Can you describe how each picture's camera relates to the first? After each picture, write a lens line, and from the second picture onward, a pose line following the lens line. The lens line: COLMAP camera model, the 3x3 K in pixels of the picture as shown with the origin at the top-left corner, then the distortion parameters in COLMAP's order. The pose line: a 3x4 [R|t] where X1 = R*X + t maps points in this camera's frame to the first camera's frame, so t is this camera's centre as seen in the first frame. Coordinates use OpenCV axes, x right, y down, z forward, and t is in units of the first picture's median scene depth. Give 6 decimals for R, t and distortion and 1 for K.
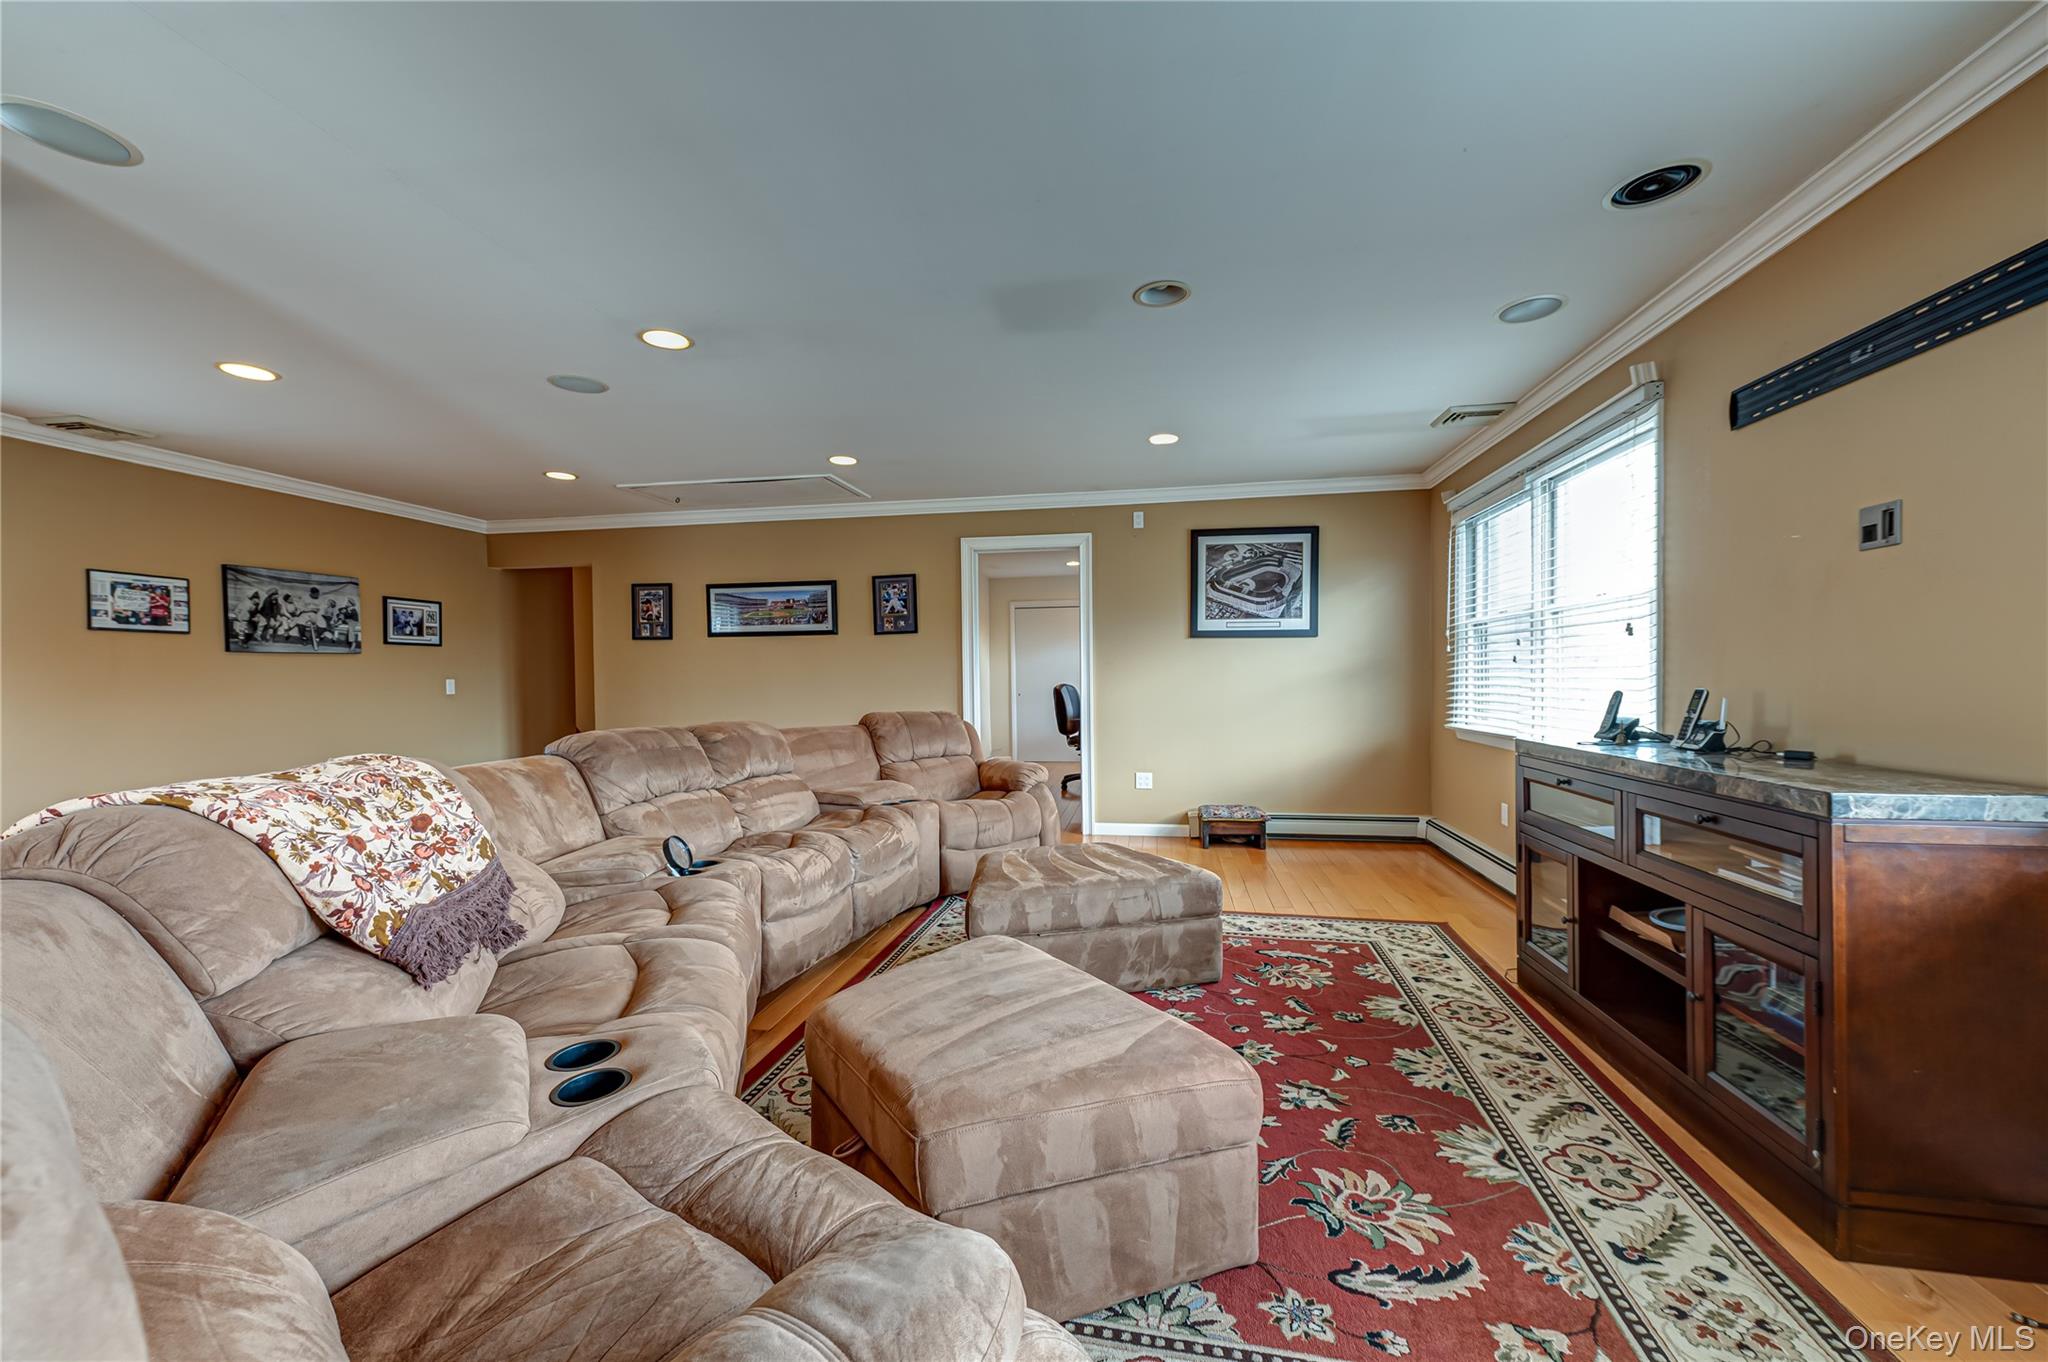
lens RADIAL K [[785.4, 0, 1035.6], [0, 785.4, 695.3], [0, 0, 1]] dist [0.018964, -0.000400]
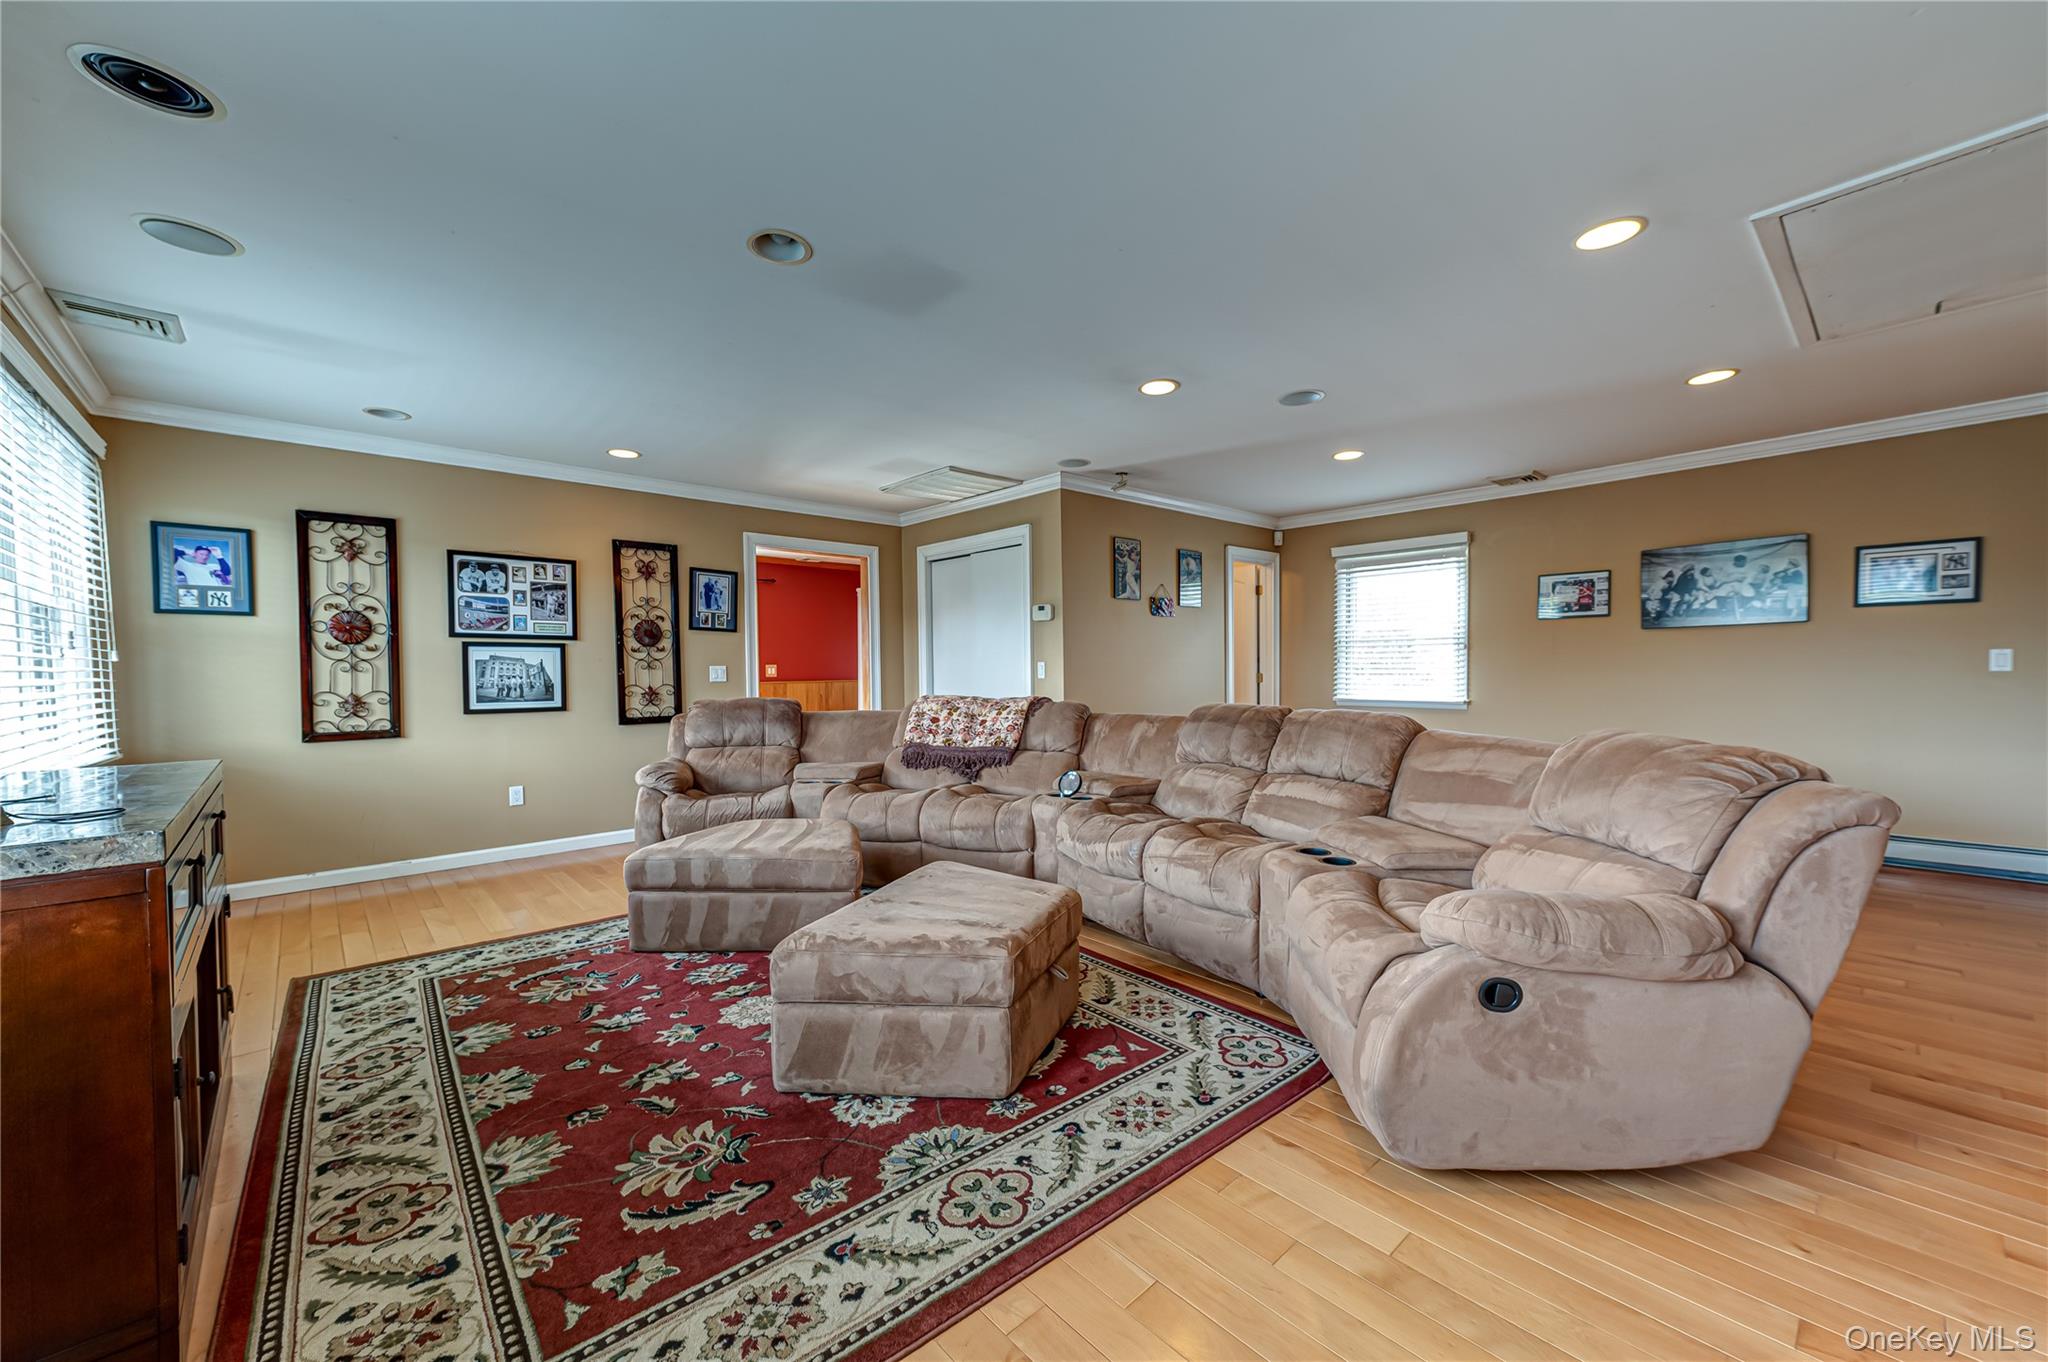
lens RADIAL K [[785.4, 0, 1019.0], [0, 785.4, 693.4], [0, 0, 1]] dist [0.018964, -0.000400]
pose [[-0.626509, 0.044868, -0.778121, 0.561613], [-0.000949, 0.998297, 0.058327, -0.039275], [0.779413, 0.037281, -0.625400, 1.408813]]
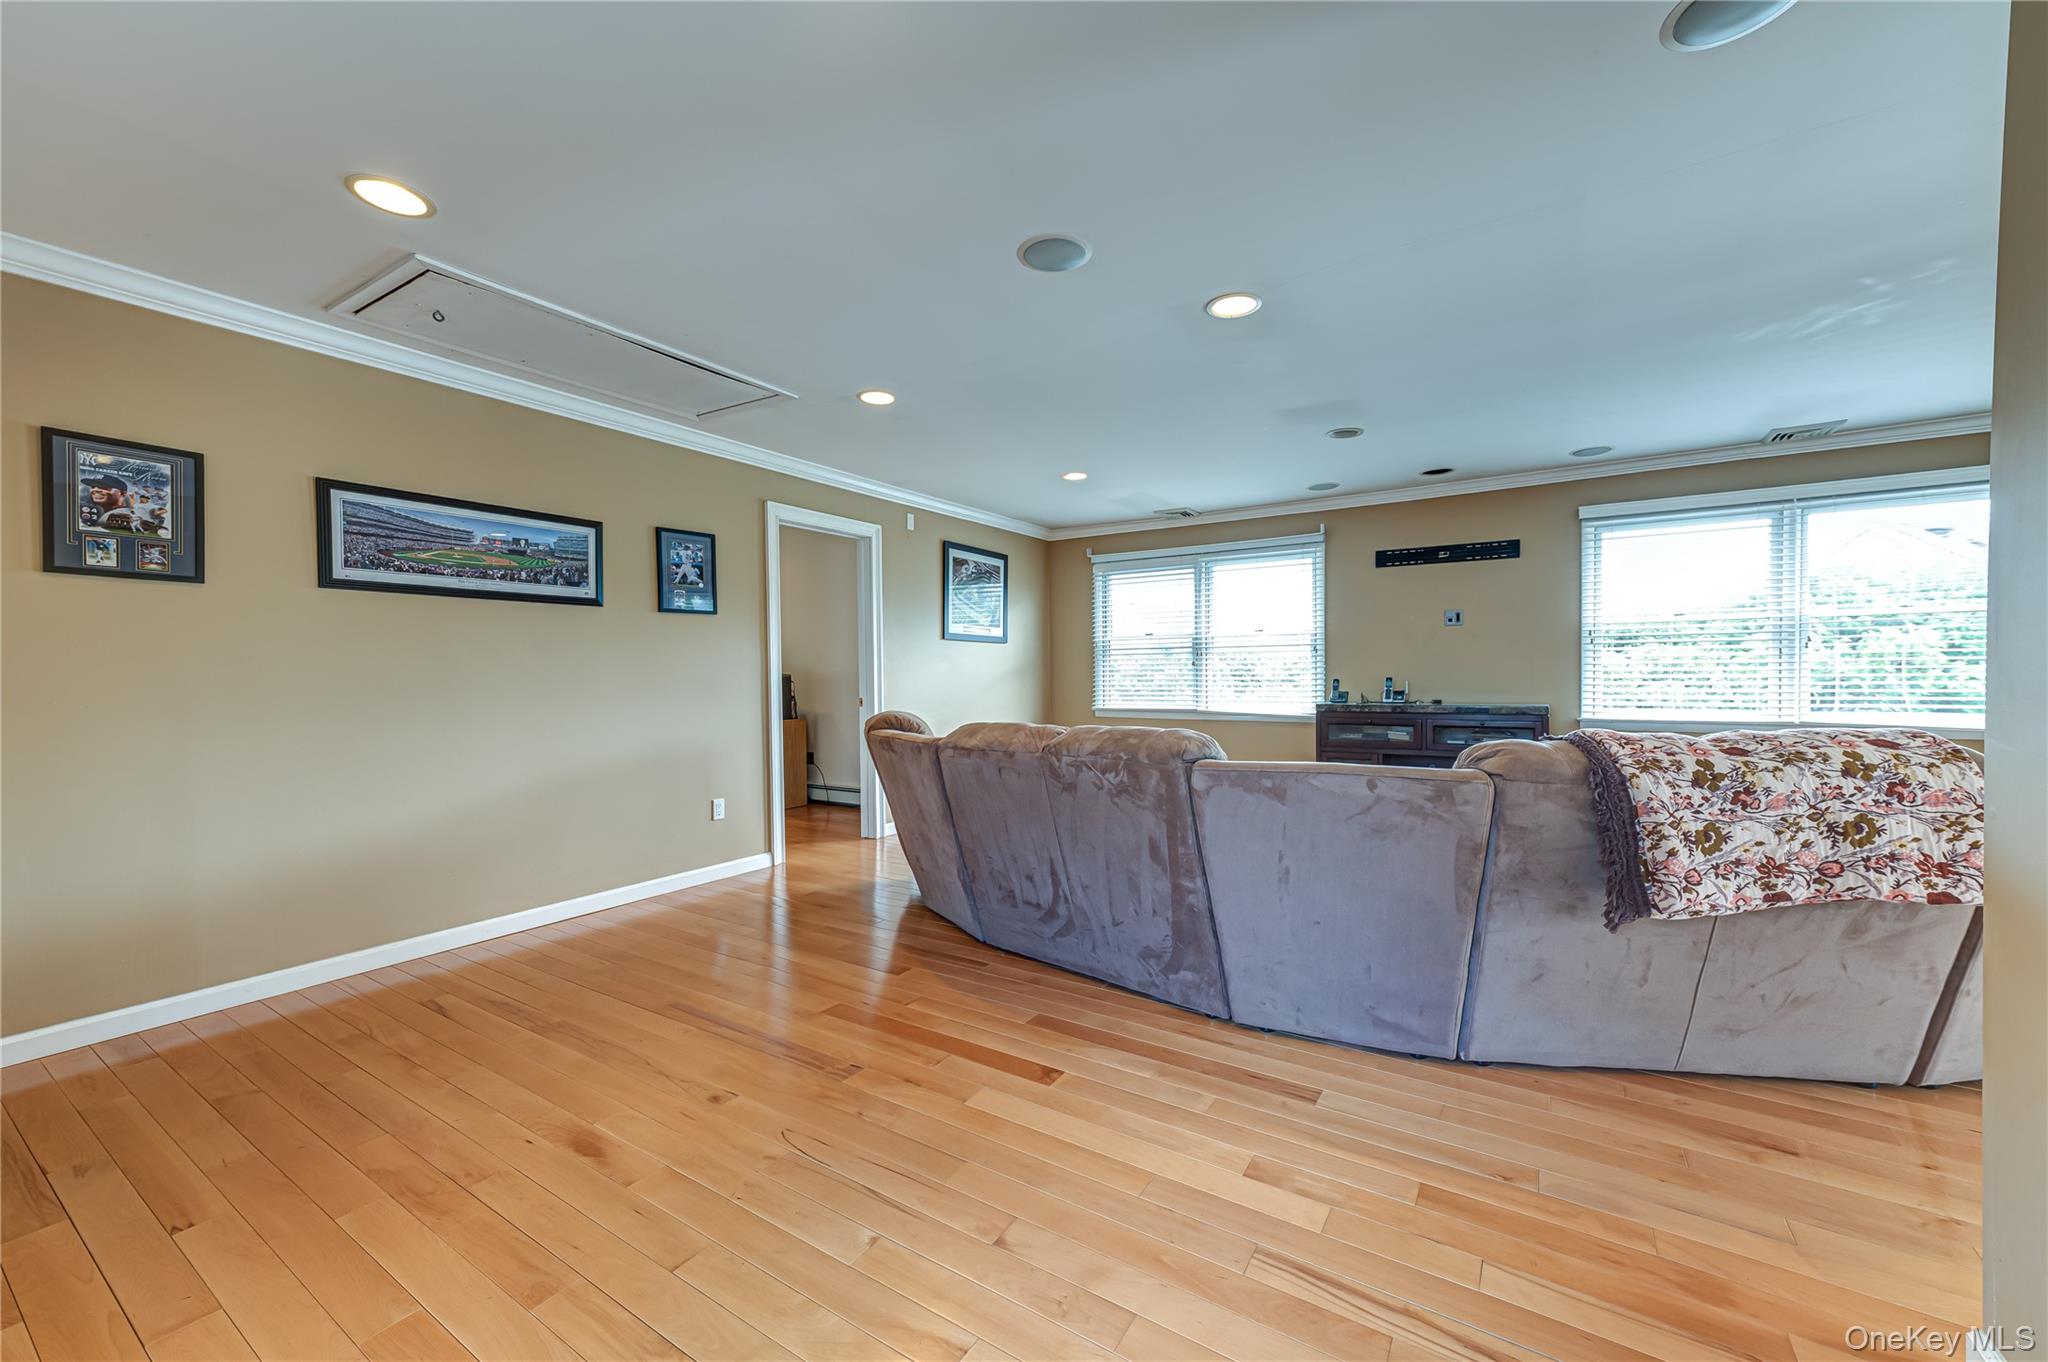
lens RADIAL K [[785.4, 0, 1023.5], [0, 785.4, 682.5], [0, 0, 1]] dist [0.018964, -0.000400]
pose [[0.402276, -0.004022, 0.915510, -1.244200], [0.027163, 0.999603, -0.007544, -0.002502], [-0.915116, 0.027903, 0.402225, 0.760029]]
